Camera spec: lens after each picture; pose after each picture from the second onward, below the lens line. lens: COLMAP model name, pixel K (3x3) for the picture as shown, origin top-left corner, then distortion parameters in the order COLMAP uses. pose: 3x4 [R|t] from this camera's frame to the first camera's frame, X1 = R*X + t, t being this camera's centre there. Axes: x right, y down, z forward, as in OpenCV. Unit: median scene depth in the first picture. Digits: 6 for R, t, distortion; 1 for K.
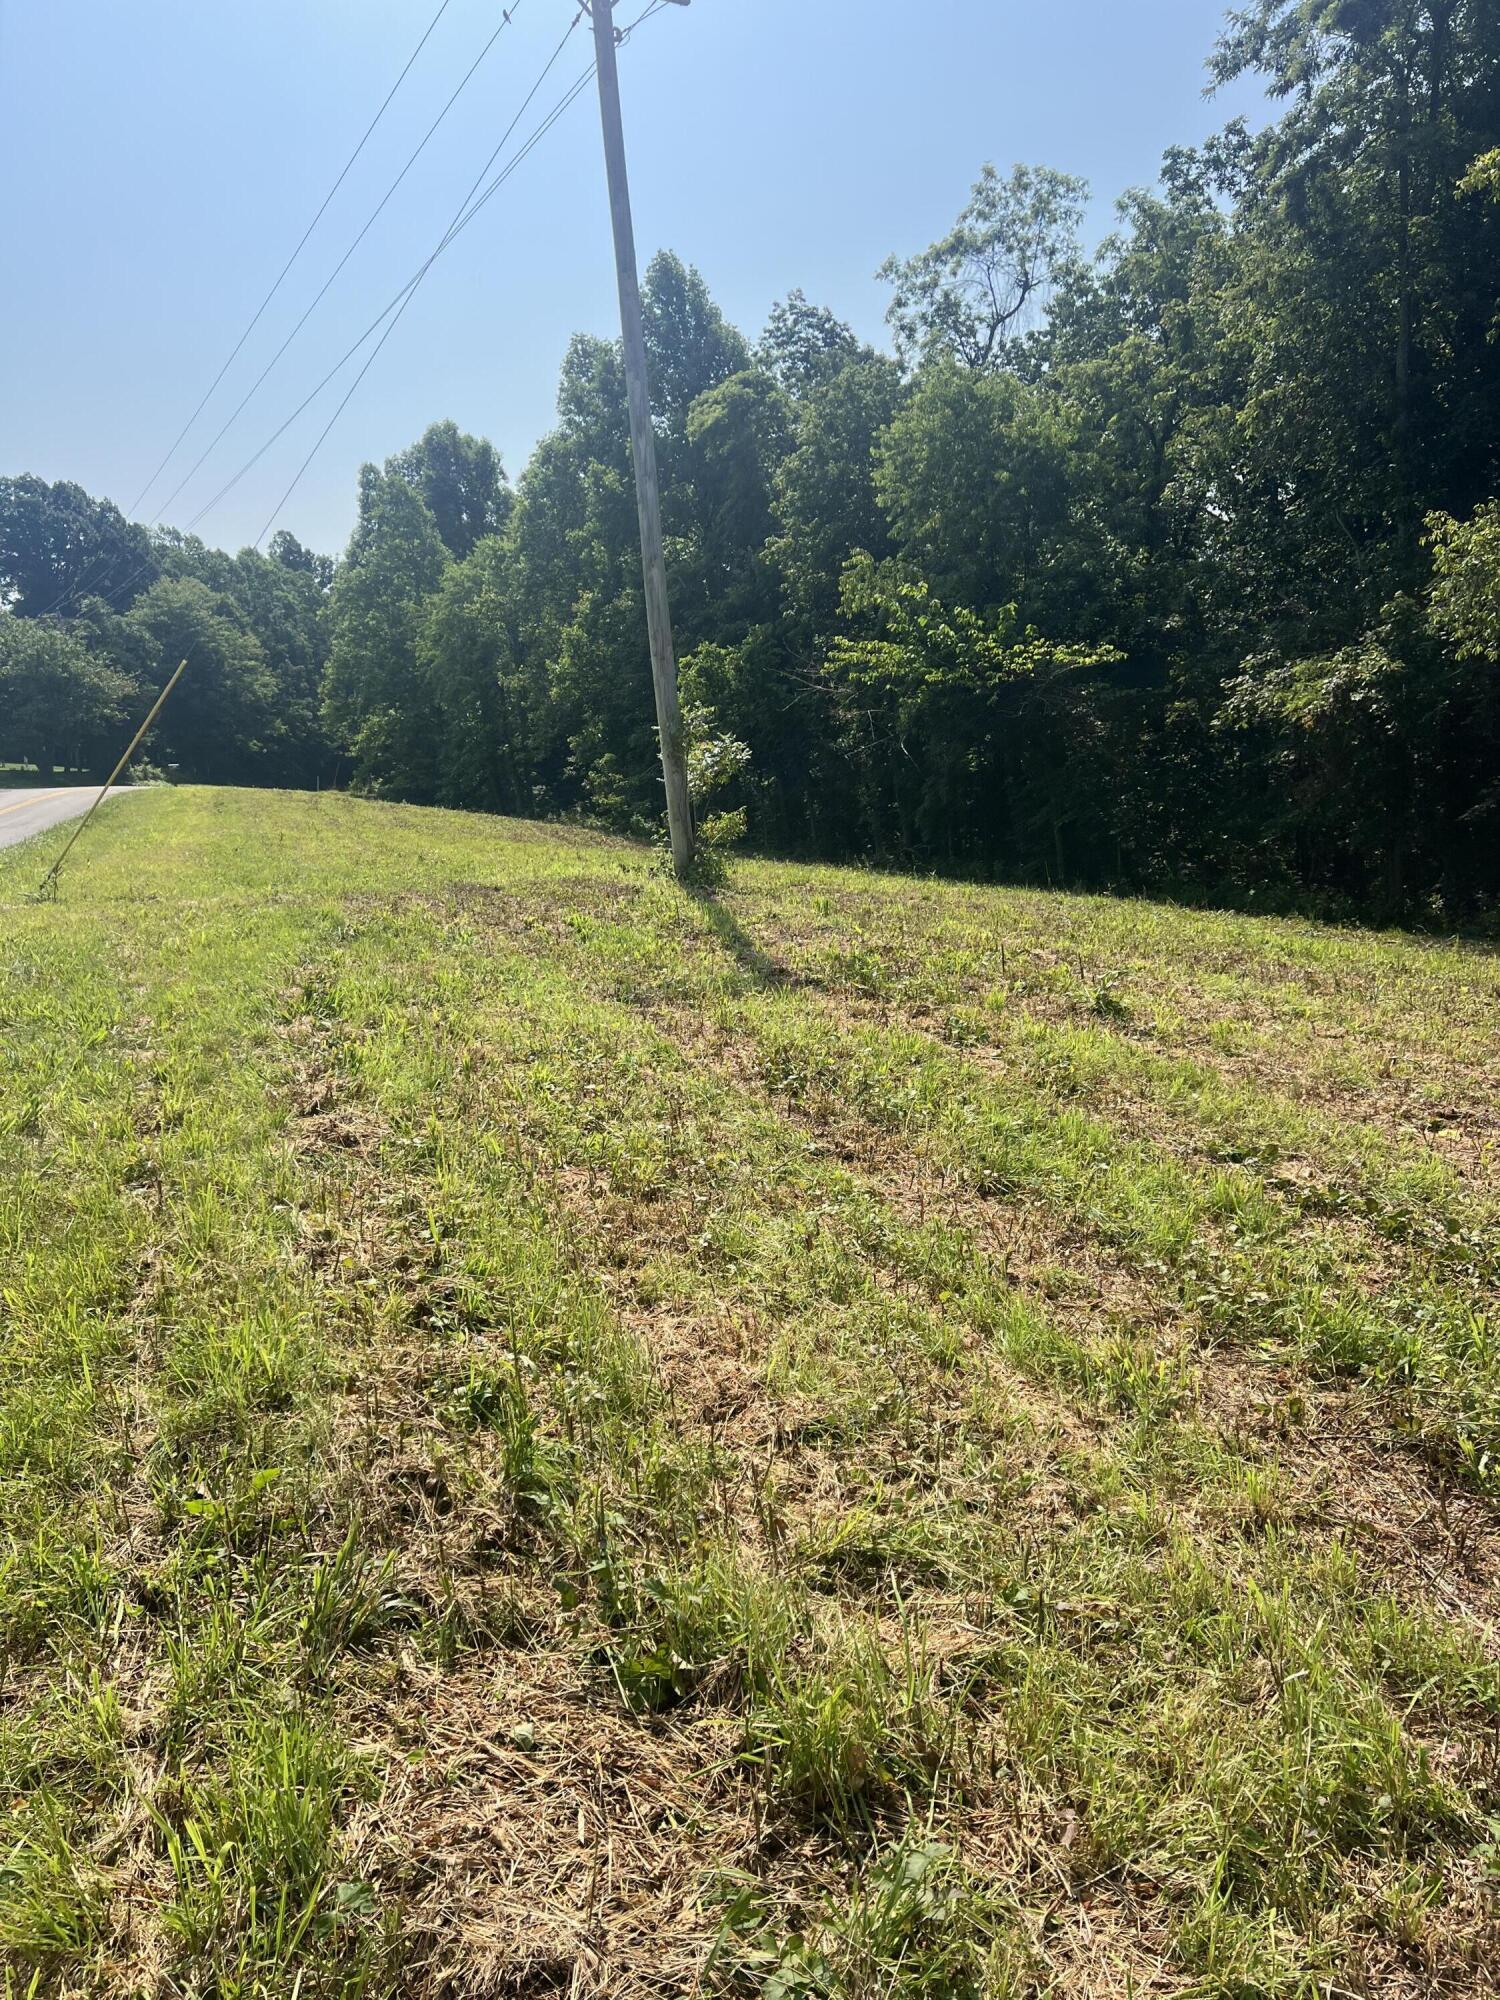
lens RADIAL K [[1496.0, 0, 726.2], [0, 1496.0, 989.7], [0, 0, 1]] dist [0.051593, -0.055236]
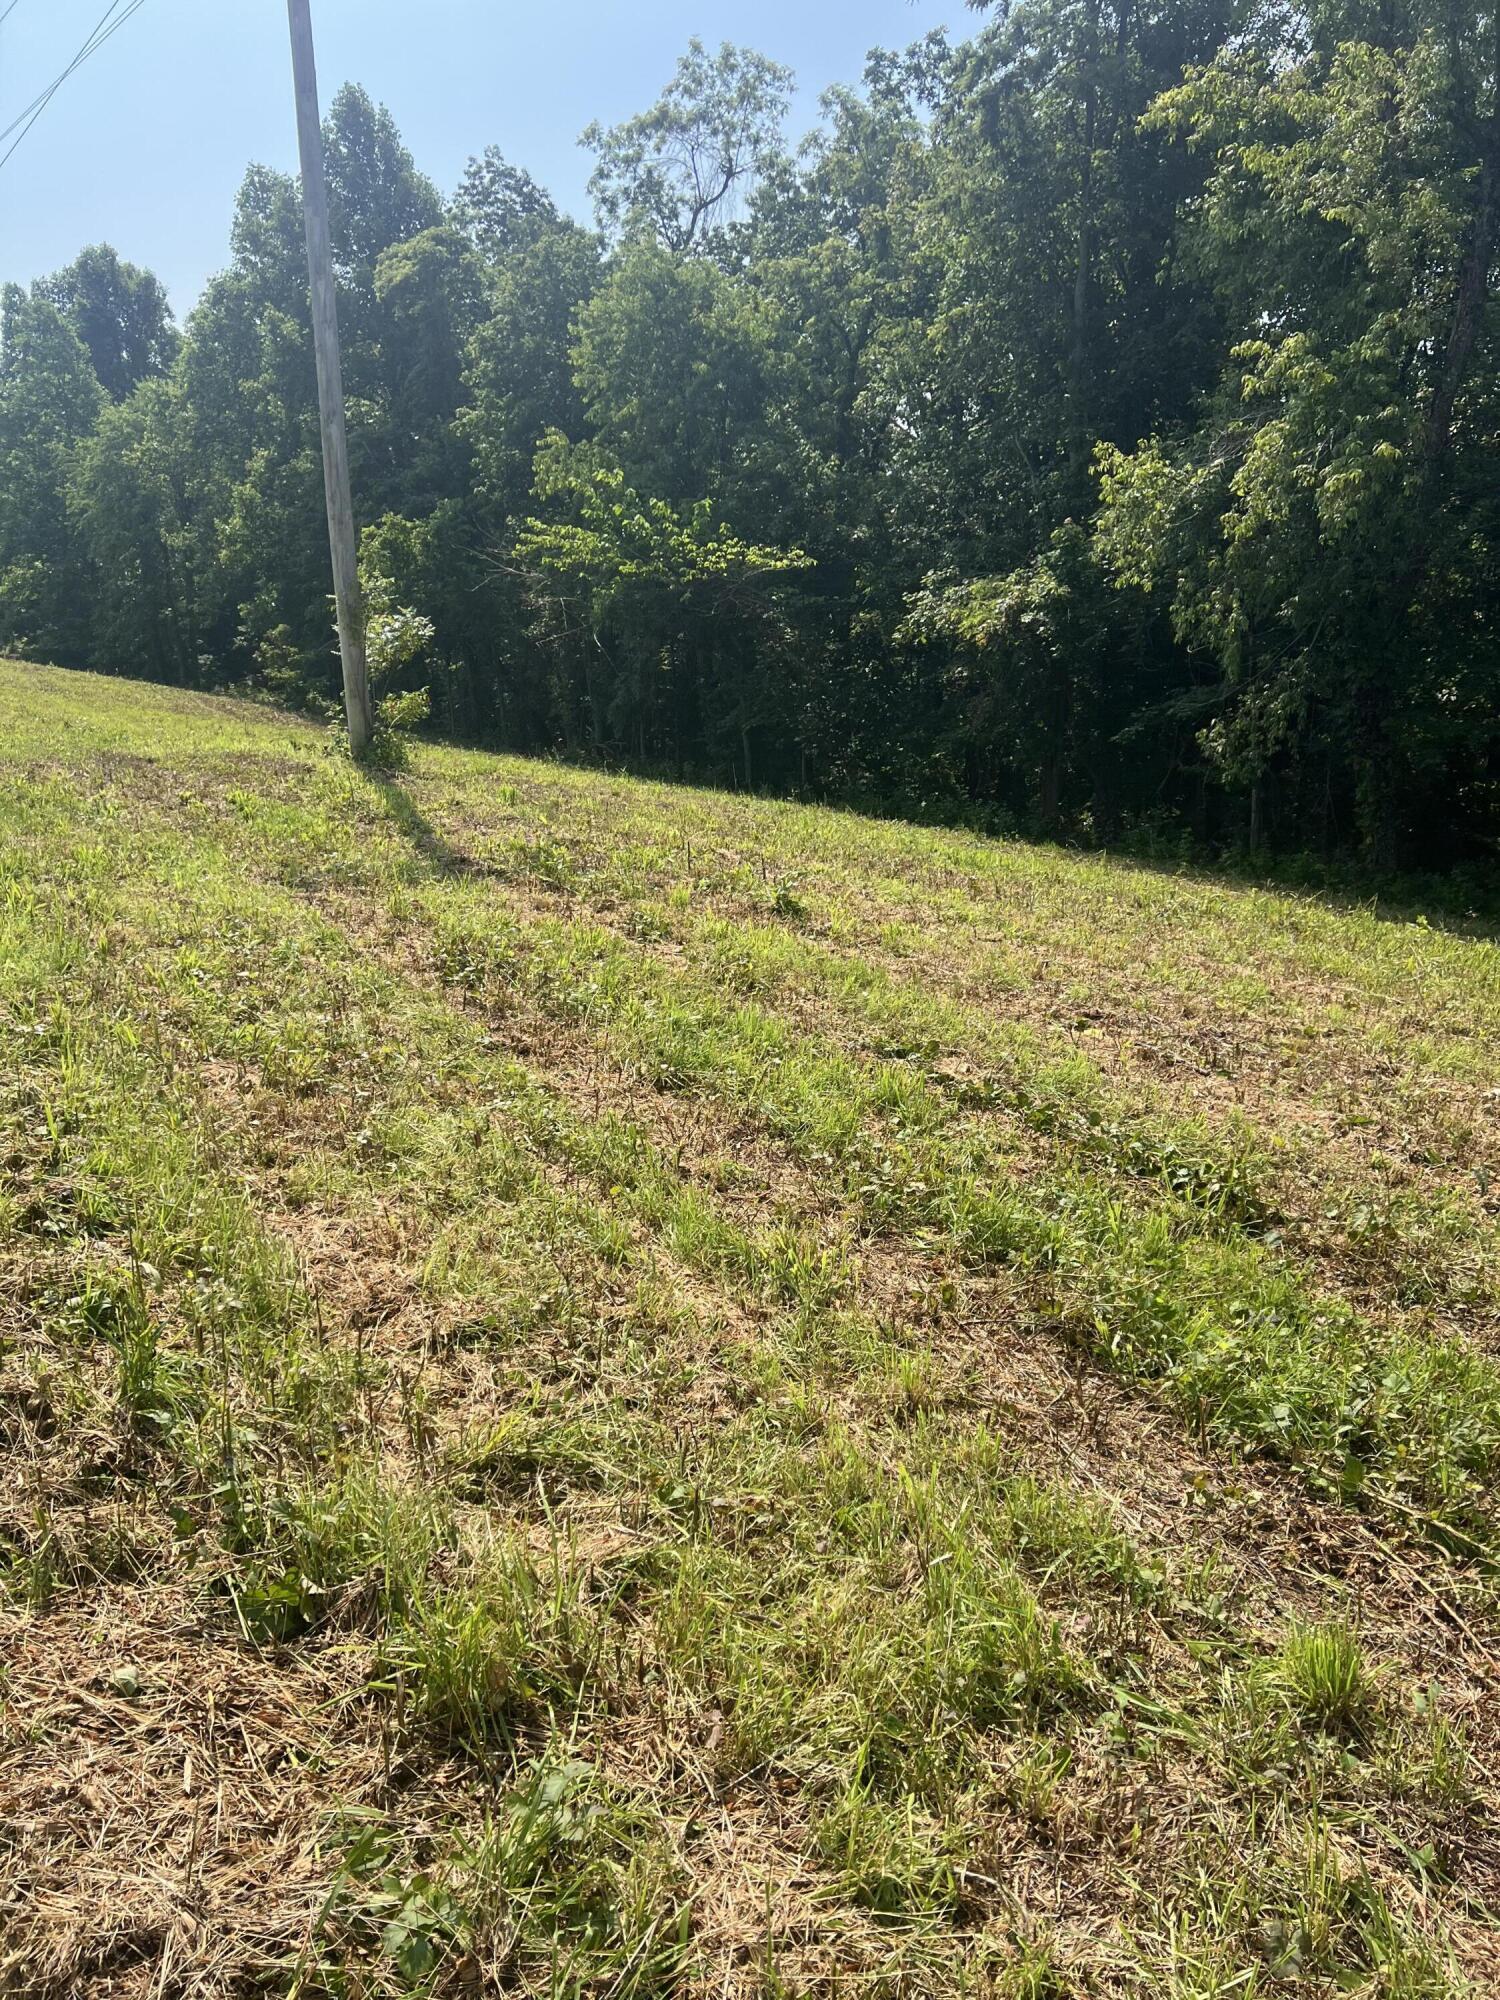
lens RADIAL K [[1491.3, 0, 723.2], [0, 1491.3, 997.7], [0, 0, 1]] dist [0.046067, -0.062684]
pose [[0.978391, 0.016261, 0.206122, 0.007240], [-0.031362, 0.997039, 0.070205, 0.004643], [-0.204370, -0.075153, 0.976005, 0.026310]]
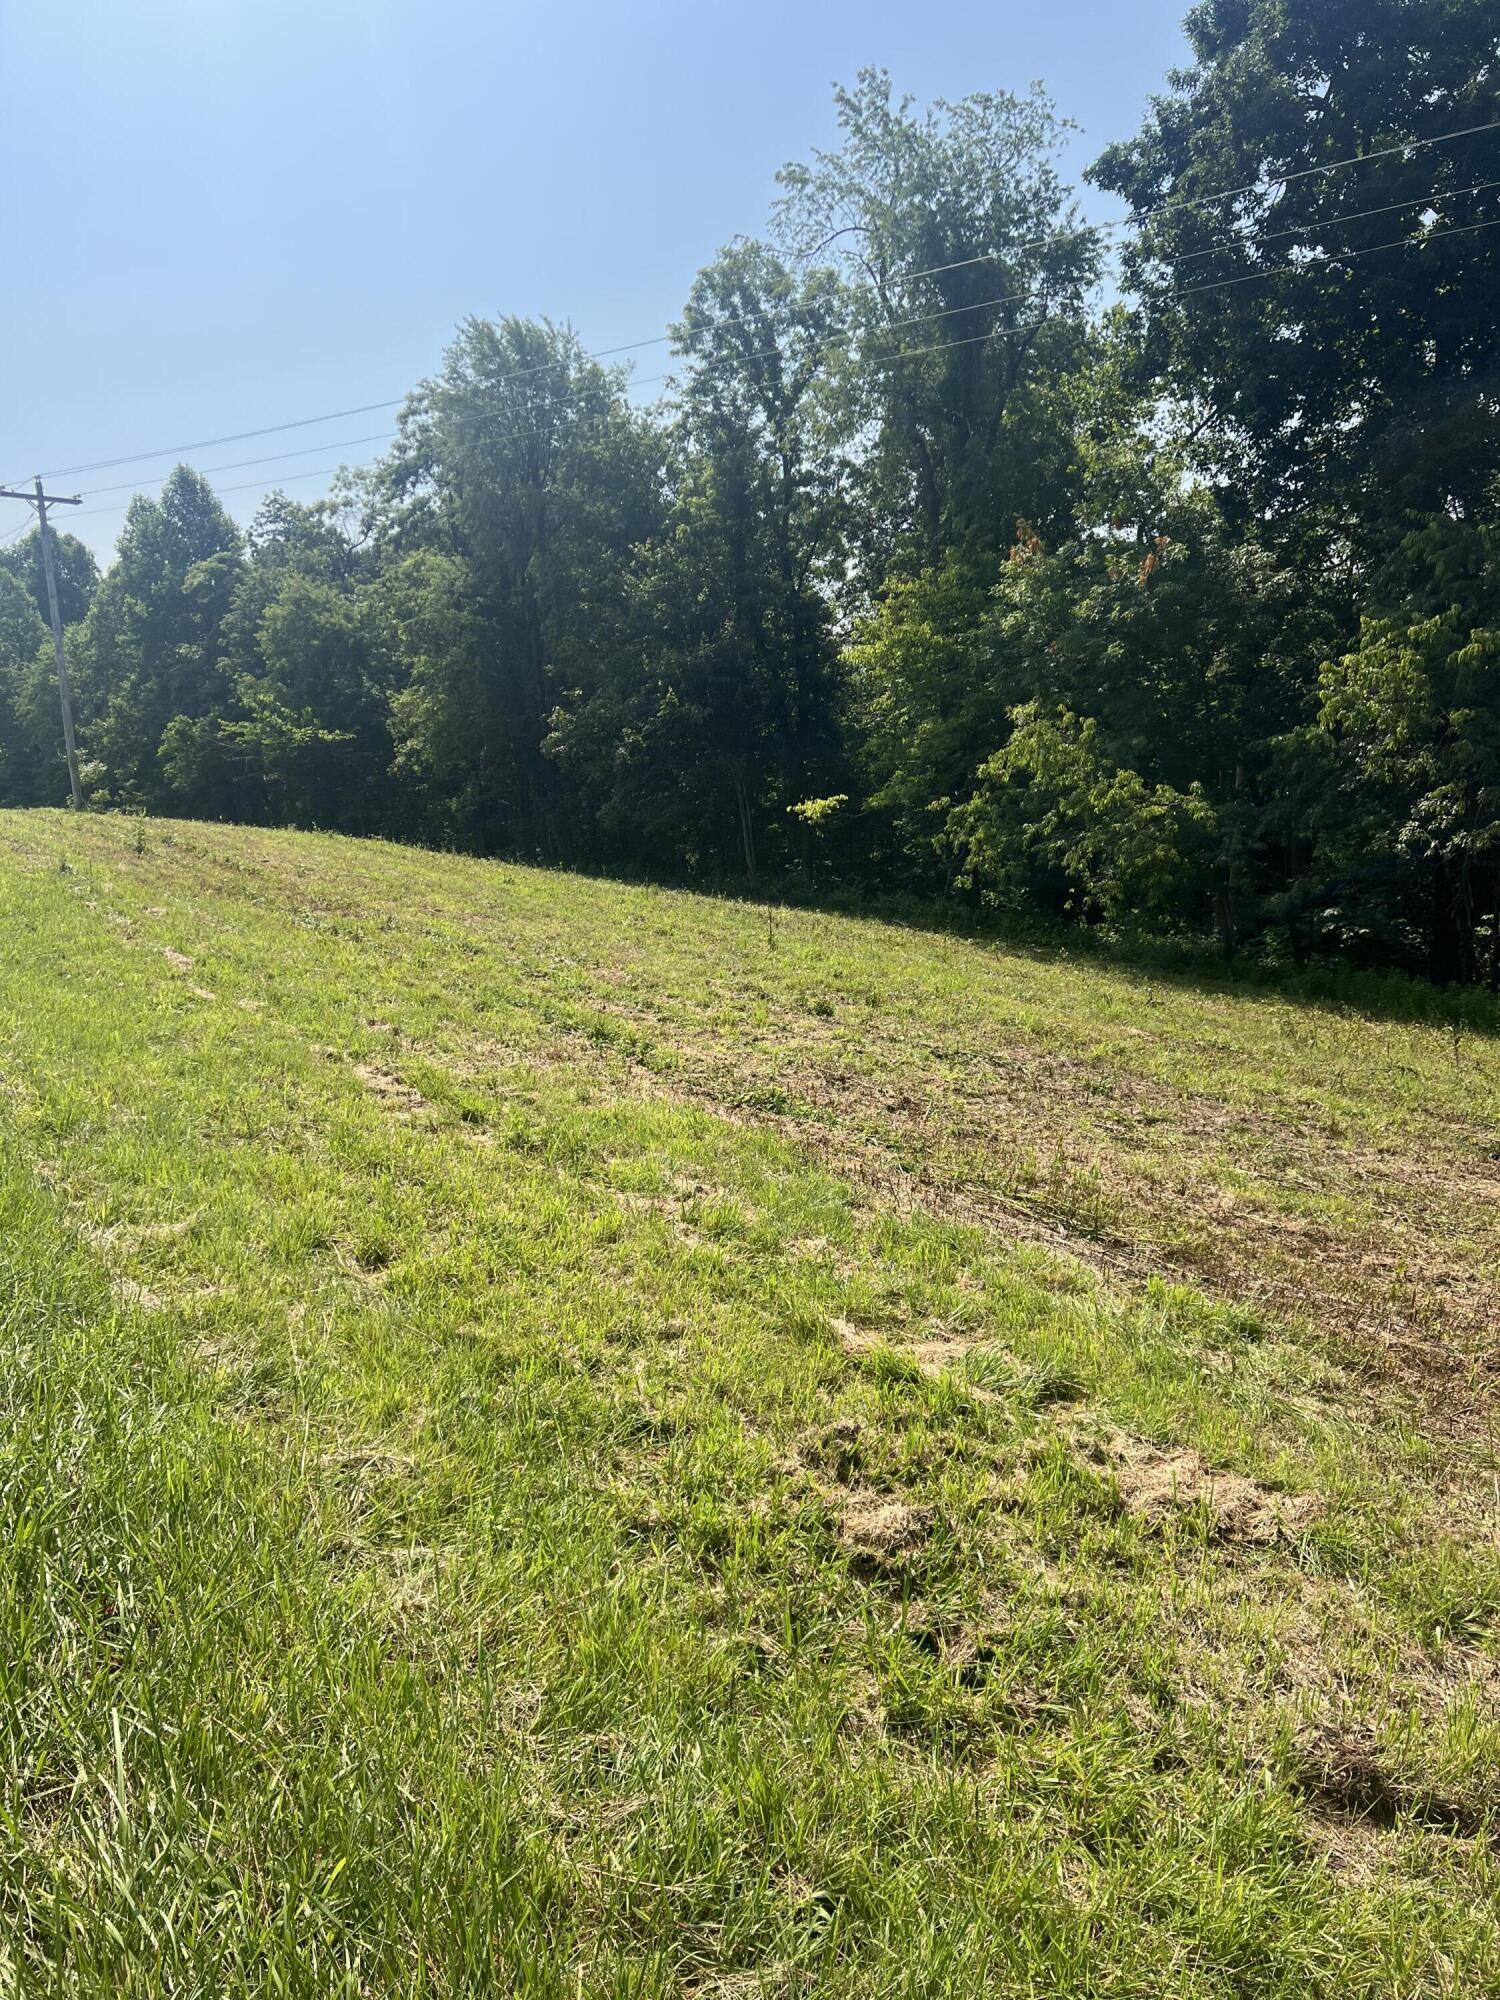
lens RADIAL K [[1550.3, 0, 751.9], [0, 1550.3, 988.2], [0, 0, 1]] dist [0.050070, -0.064629]
pose [[0.976655, 0.003545, 0.214786, 1.187698], [0.005863, 0.999051, -0.043149, 0.793621], [-0.214736, 0.043401, 0.975707, -4.282976]]
